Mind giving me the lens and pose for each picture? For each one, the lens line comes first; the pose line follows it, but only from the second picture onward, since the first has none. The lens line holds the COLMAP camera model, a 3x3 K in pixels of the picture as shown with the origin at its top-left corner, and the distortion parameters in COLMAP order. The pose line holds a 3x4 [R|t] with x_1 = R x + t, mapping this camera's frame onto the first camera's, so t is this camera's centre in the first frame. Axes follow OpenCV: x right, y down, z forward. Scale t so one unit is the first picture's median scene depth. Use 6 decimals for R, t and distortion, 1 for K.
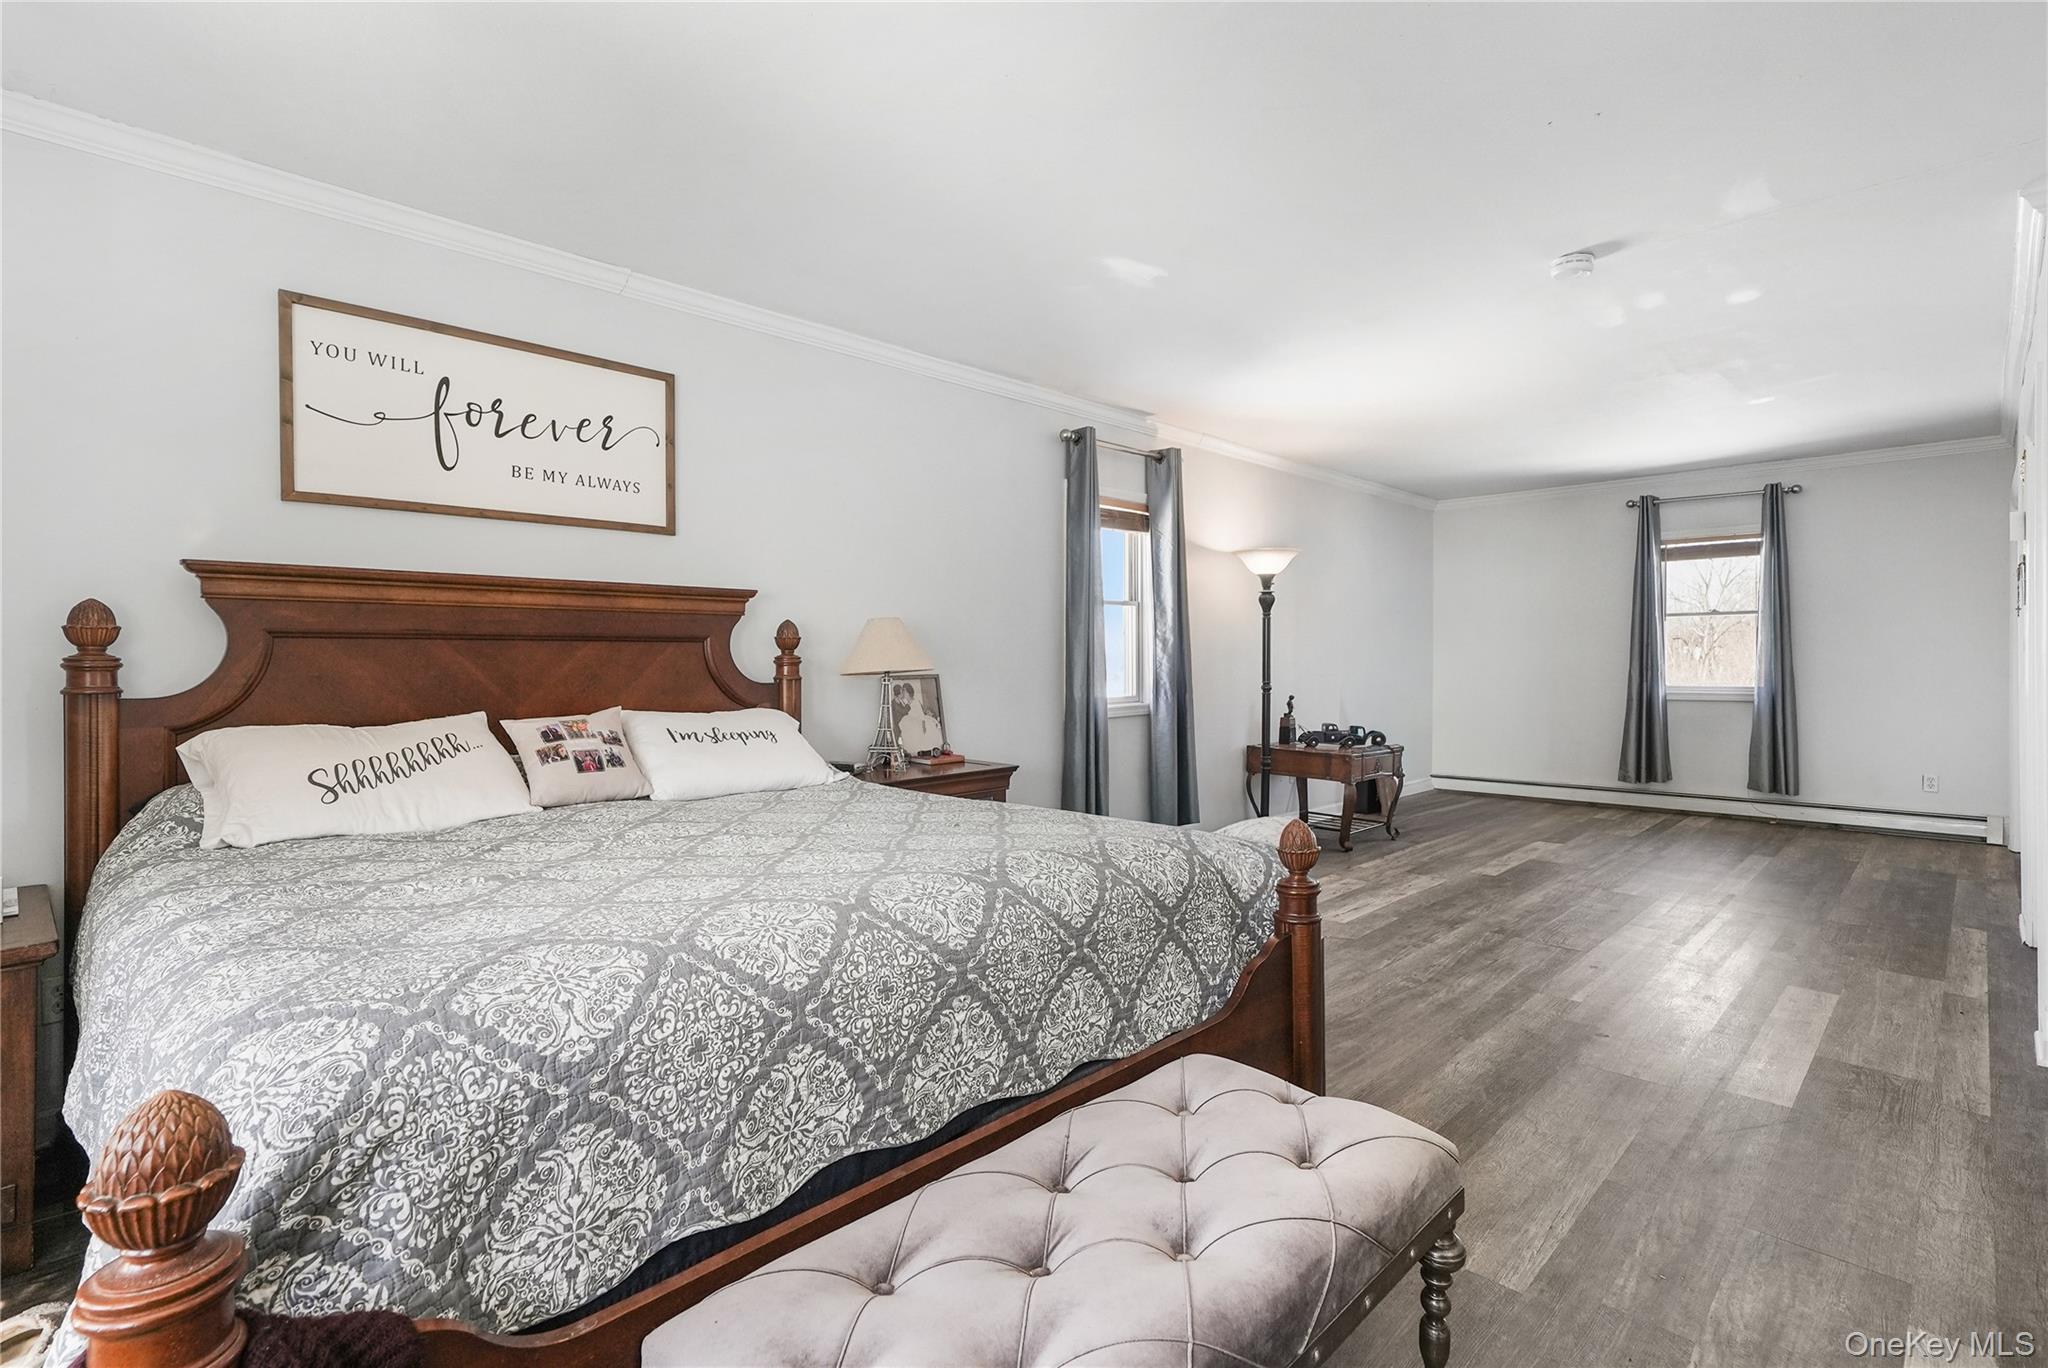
lens RADIAL K [[958.3, 0, 1014.3], [0, 958.3, 671.4], [0, 0, 1]] dist [0.010274, 0.000255]
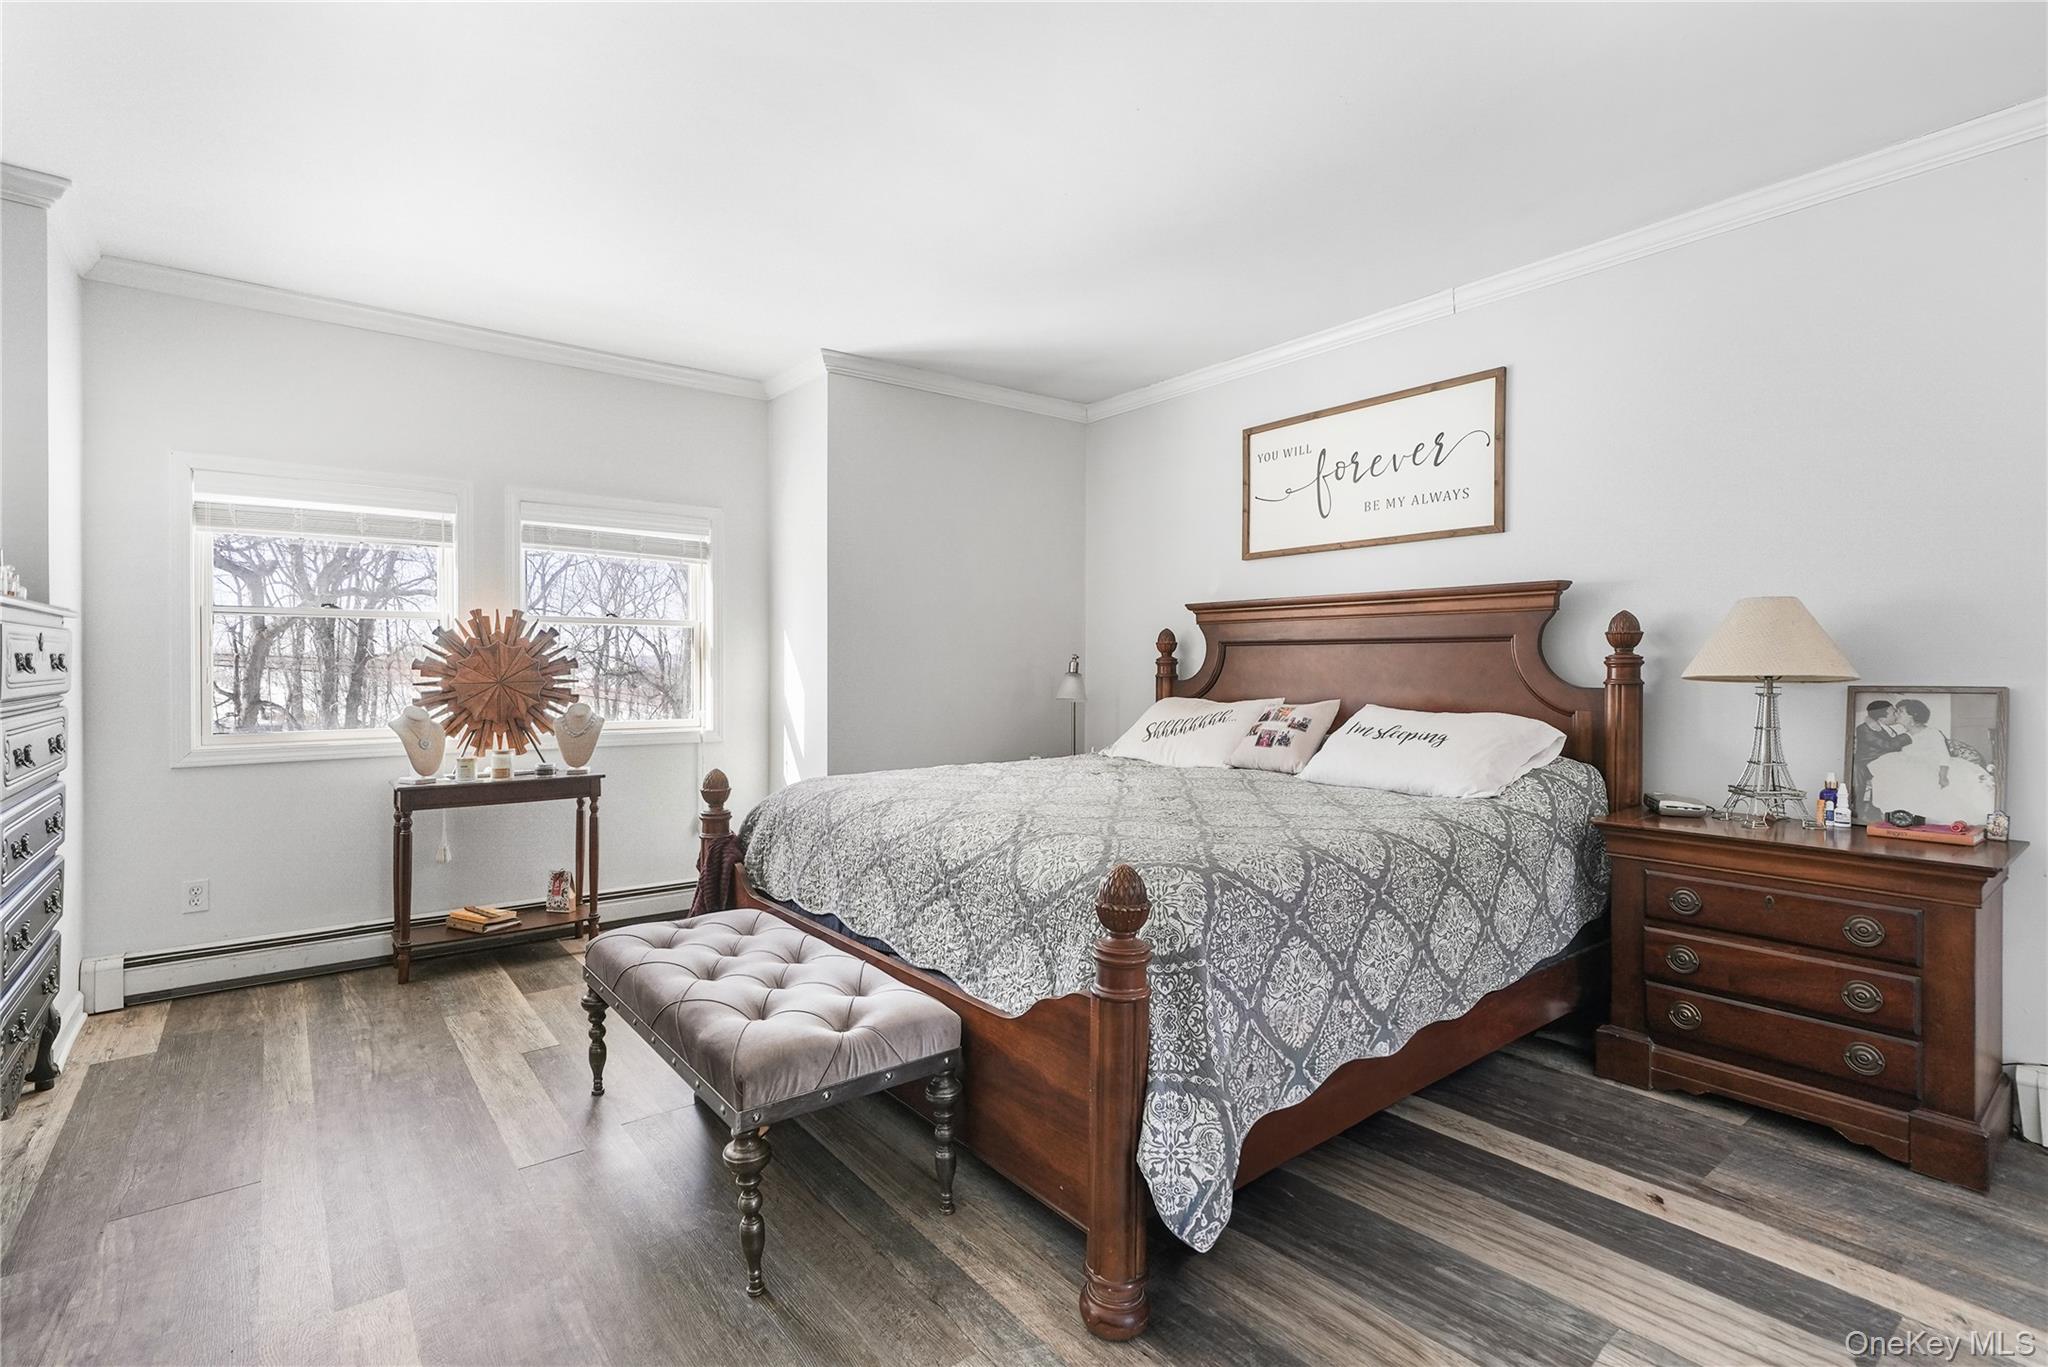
lens RADIAL K [[958.3, 0, 1014.3], [0, 958.3, 670.9], [0, 0, 1]] dist [0.010274, 0.000255]
pose [[-0.122429, 0.014493, -0.992371, 0.415316], [-0.011065, 0.999811, 0.015967, -0.006751], [0.992416, 0.012935, -0.122245, 0.386560]]
